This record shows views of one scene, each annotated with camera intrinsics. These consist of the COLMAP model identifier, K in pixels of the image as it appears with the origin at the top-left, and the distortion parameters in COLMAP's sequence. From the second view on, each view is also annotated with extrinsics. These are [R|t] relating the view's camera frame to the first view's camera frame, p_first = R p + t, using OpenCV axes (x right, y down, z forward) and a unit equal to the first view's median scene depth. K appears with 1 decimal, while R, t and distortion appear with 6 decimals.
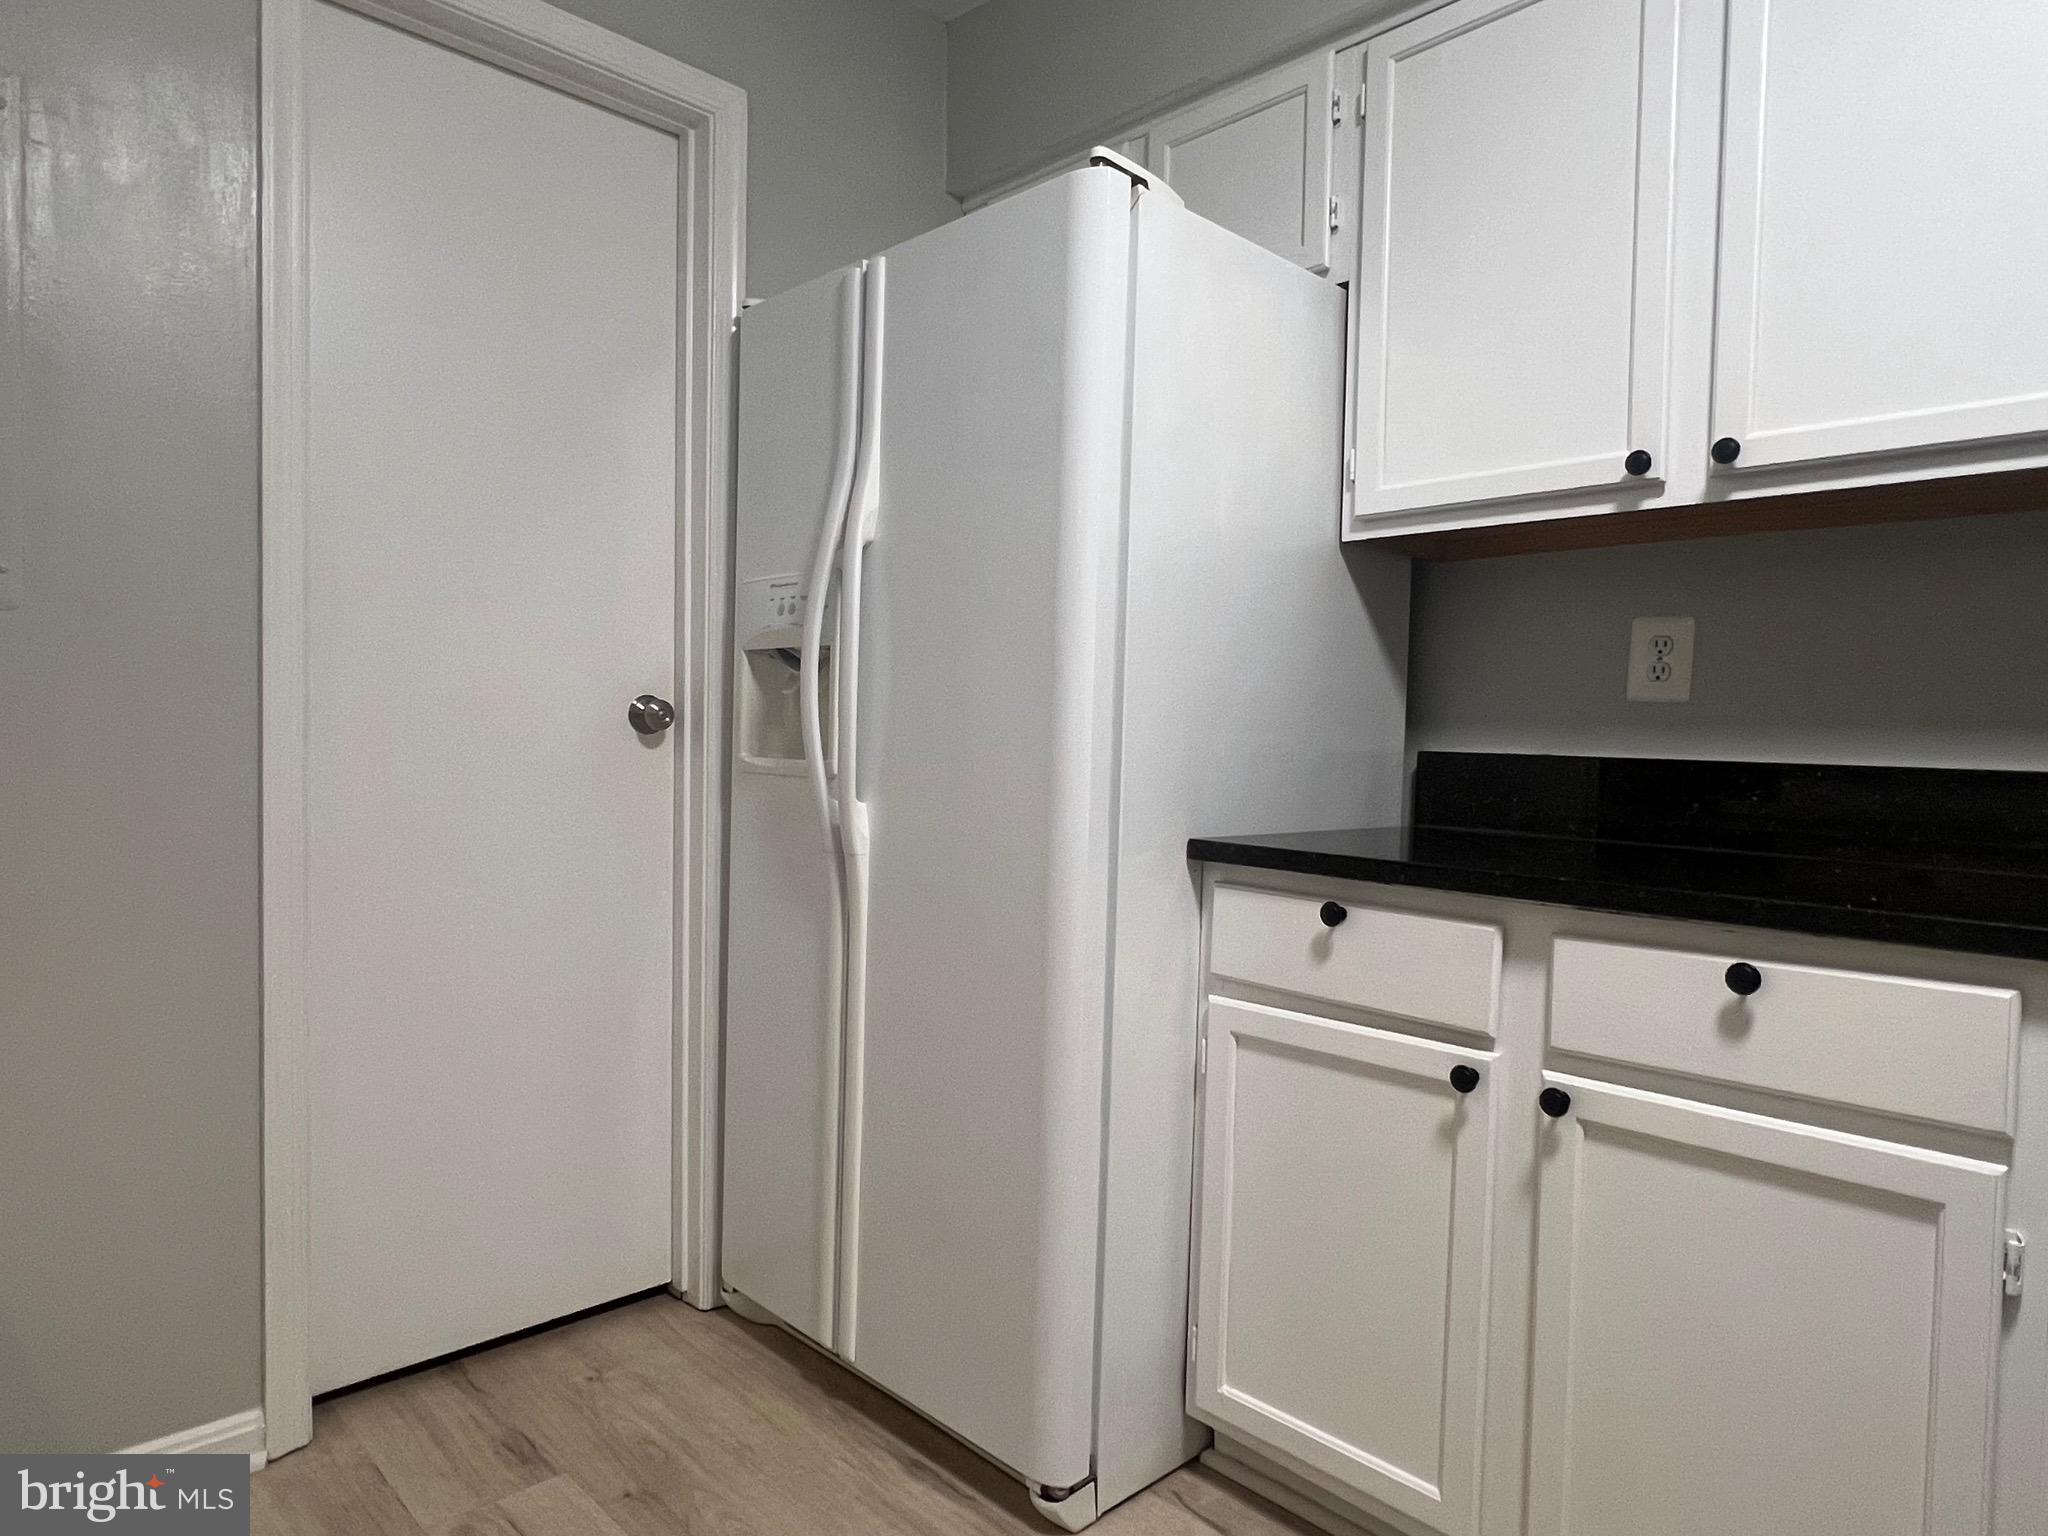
lens RADIAL K [[1240.5, 0, 1017.1], [0, 1240.5, 773.1], [0, 0, 1]] dist [-0.003868, -0.000174]
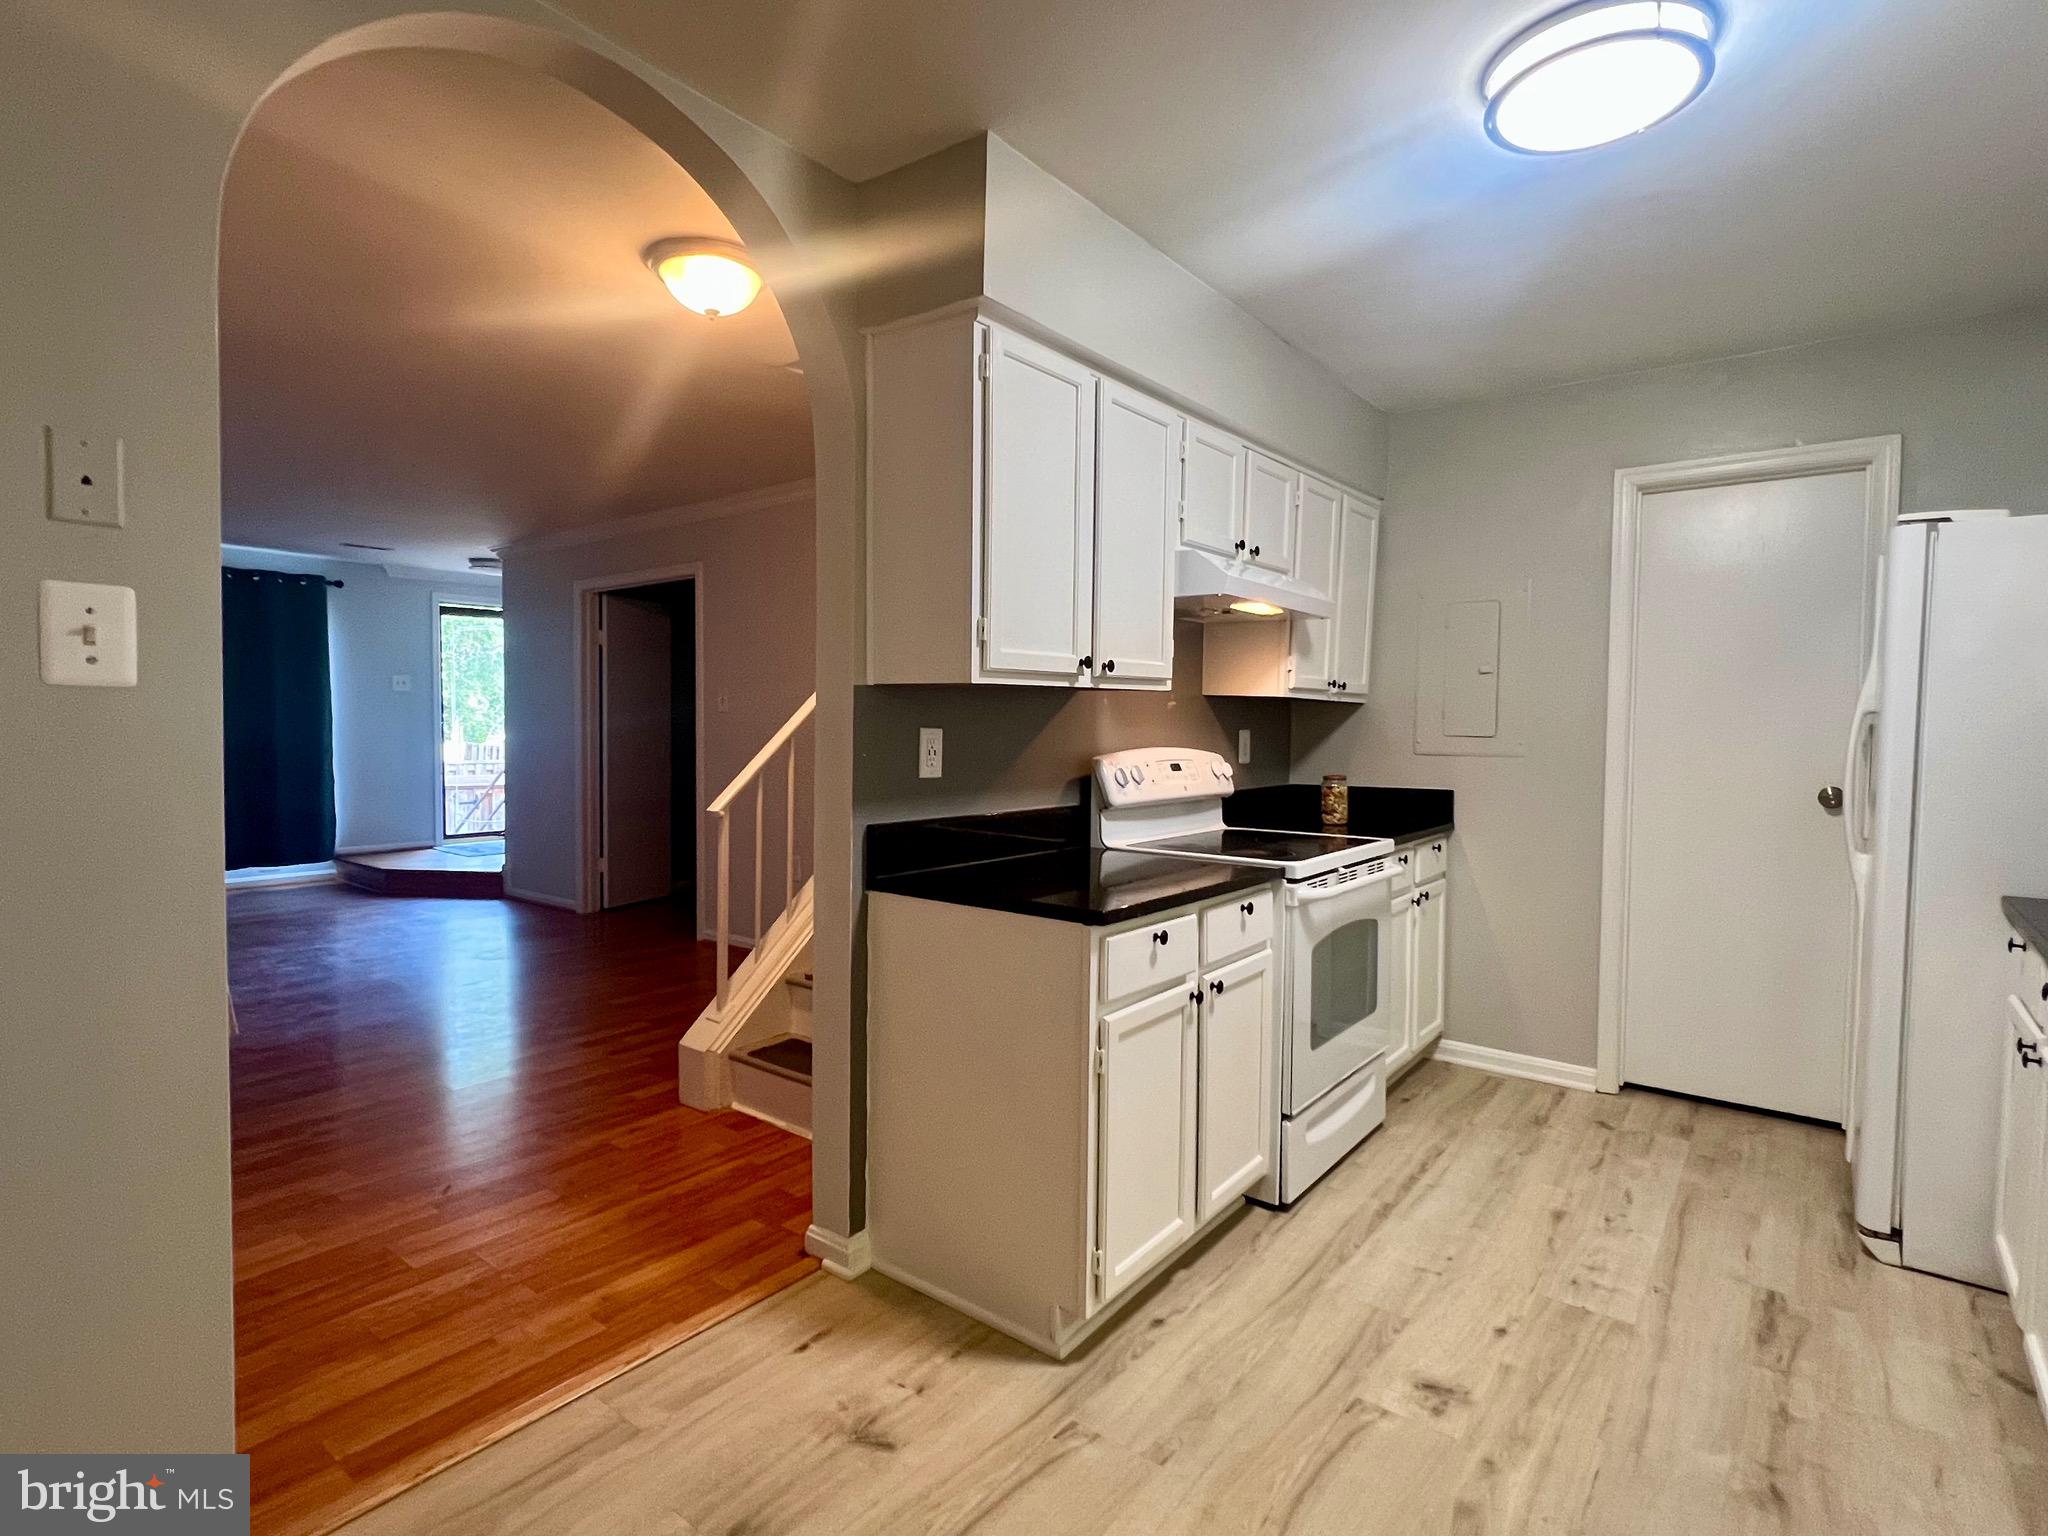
lens RADIAL K [[1022.9, 0, 1024.0], [0, 1022.9, 768.0], [0, 0, 1]] dist [-0.000129, -0.000169]
pose [[0.137914, 0.018829, -0.990265, 1.259721], [-0.040759, 0.999080, 0.013320, -0.077970], [0.989605, 0.038526, 0.138555, -0.456393]]
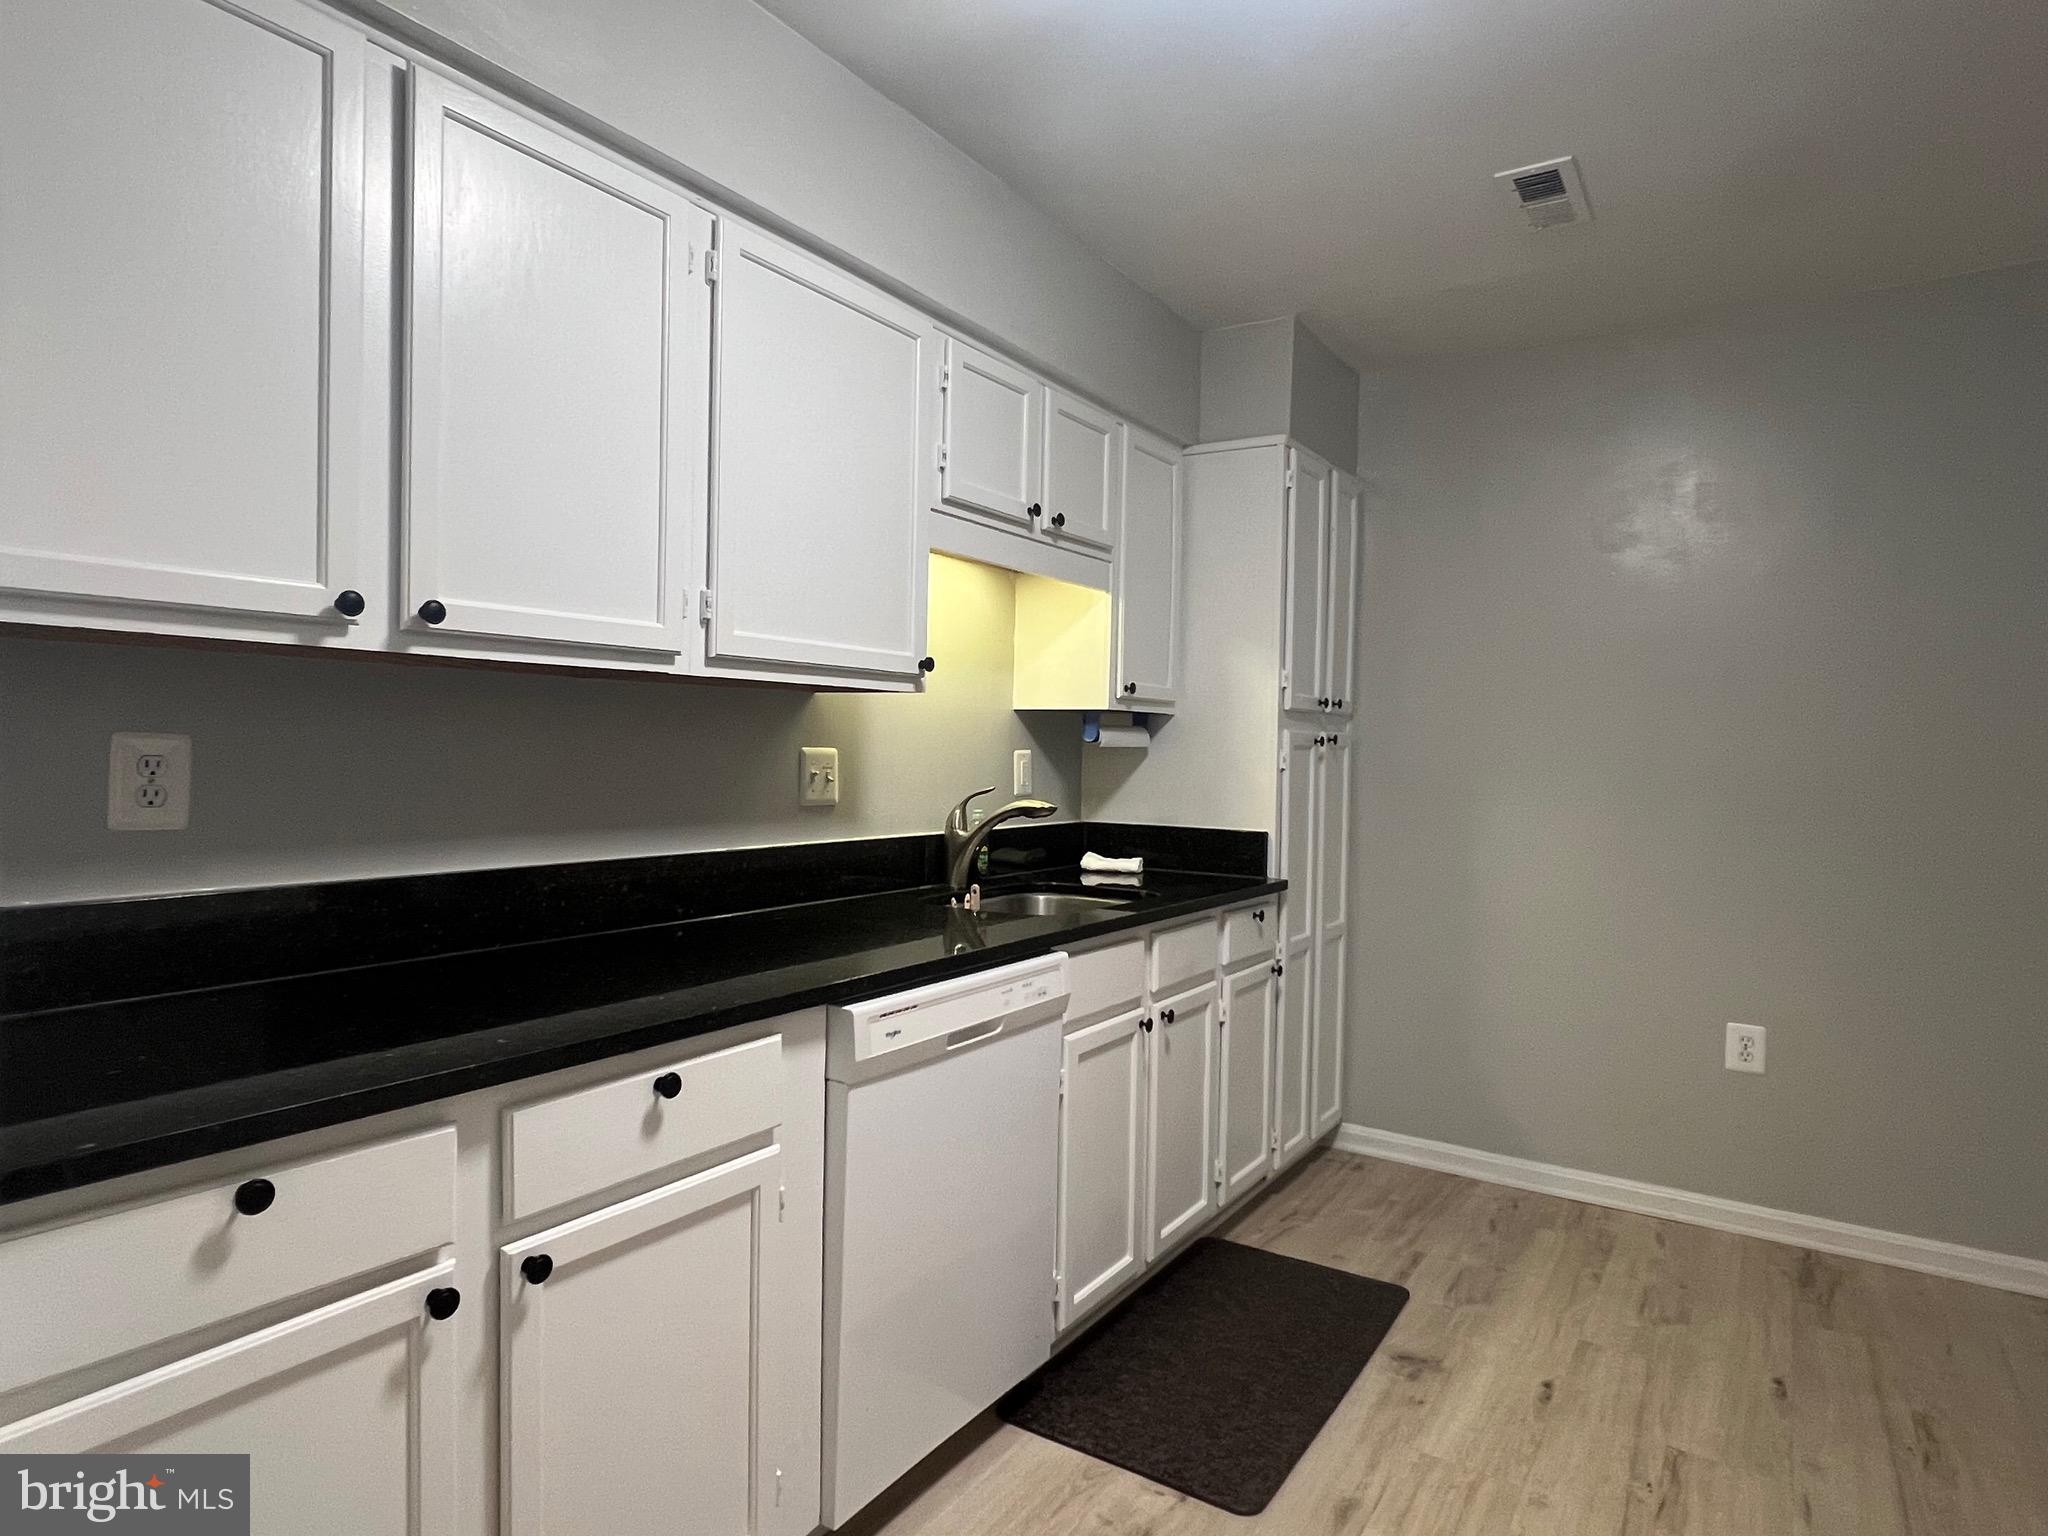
lens RADIAL K [[1151.2, 0, 1019.3], [0, 1151.2, 765.2], [0, 0, 1]] dist [-0.001451, 0.000126]
pose [[-0.209113, -0.045193, 0.976847, -0.428709], [0.007979, 0.998819, 0.047917, -0.147625], [-0.977859, 0.017814, -0.208506, 0.615538]]
